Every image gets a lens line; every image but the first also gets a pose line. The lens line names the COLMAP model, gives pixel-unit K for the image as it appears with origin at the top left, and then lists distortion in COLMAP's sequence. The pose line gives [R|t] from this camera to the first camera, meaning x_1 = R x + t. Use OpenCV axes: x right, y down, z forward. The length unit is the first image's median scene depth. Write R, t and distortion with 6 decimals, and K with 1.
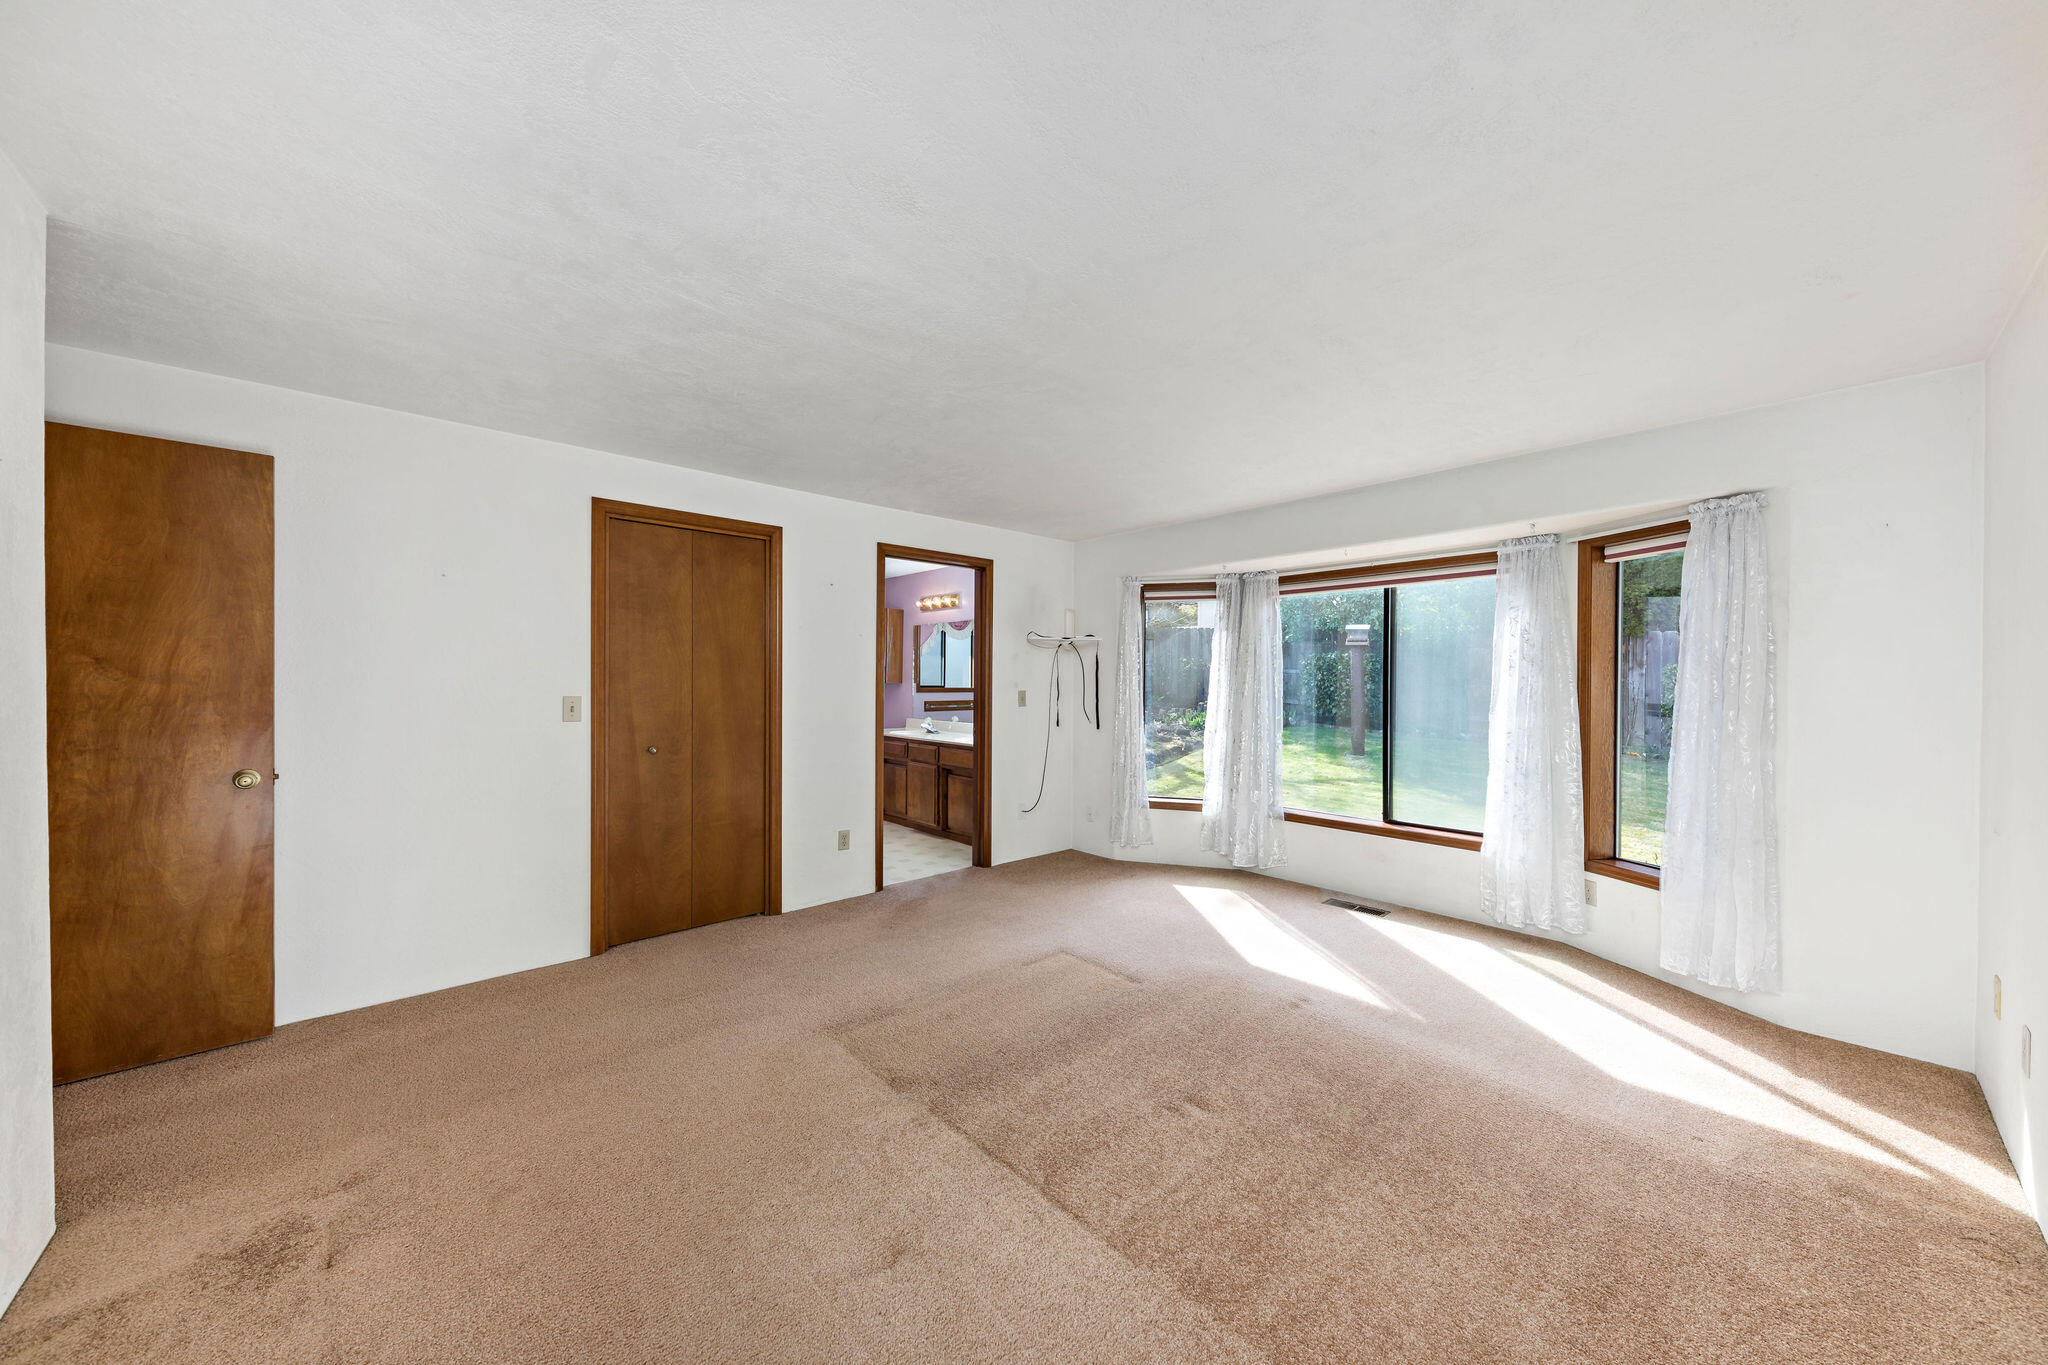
lens RADIAL K [[713.5, 0, 1031.7], [0, 713.5, 688.1], [0, 0, 1]] dist [0.000410, -0.000197]
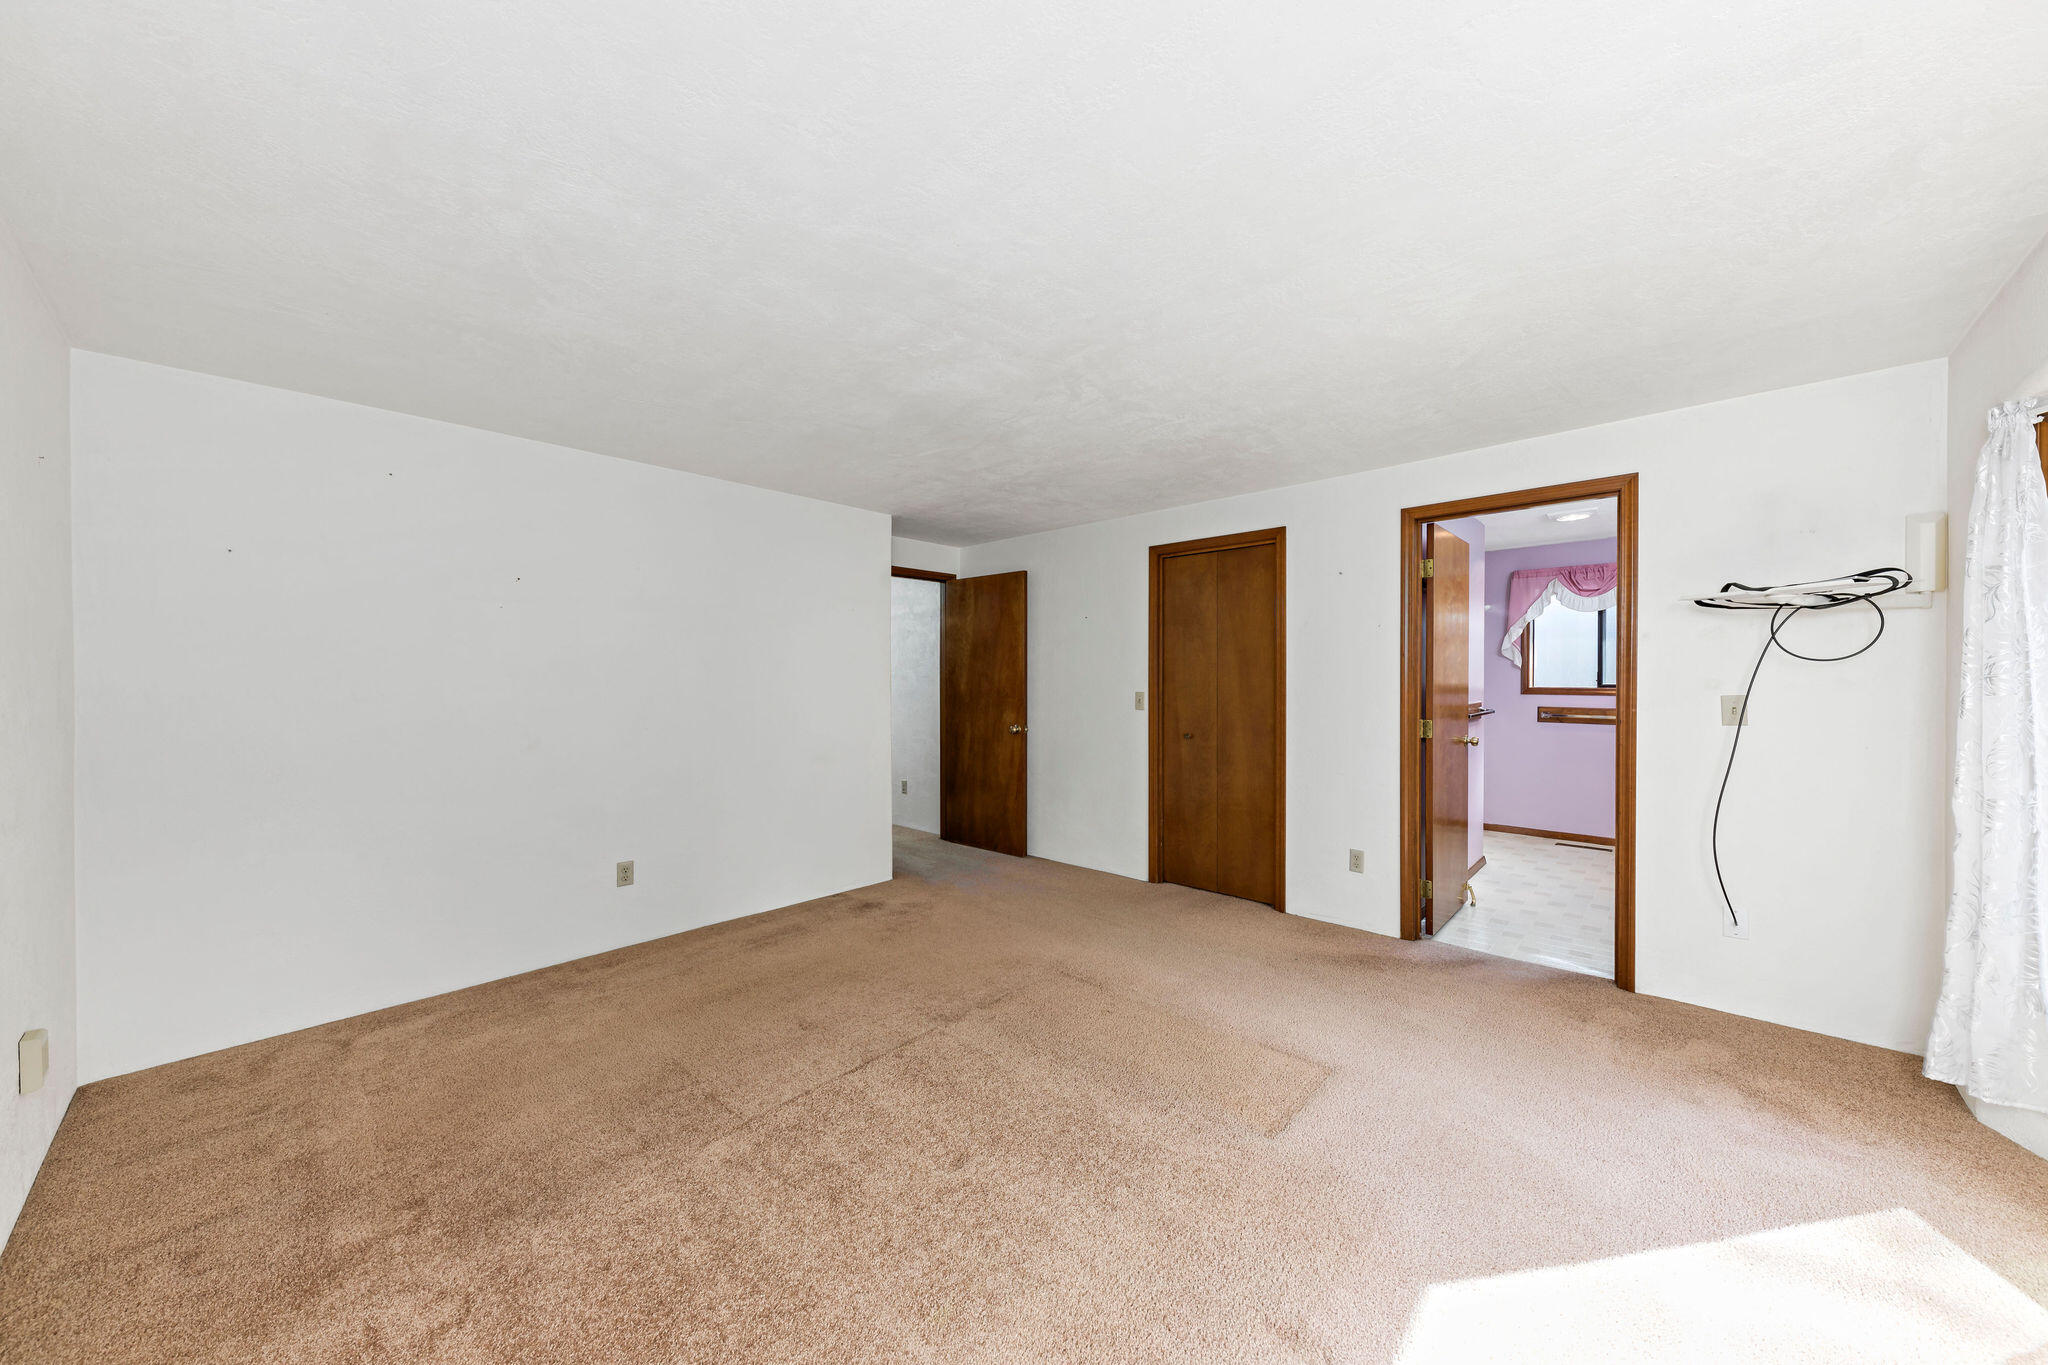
lens RADIAL K [[713.5, 0, 1031.1], [0, 713.5, 682.6], [0, 0, 1]] dist [0.000410, -0.000197]
pose [[0.068029, -0.004905, -0.997671, 0.496399], [-0.008087, 0.999952, -0.005467, 0.001870], [0.997651, 0.008440, 0.067986, 0.460015]]
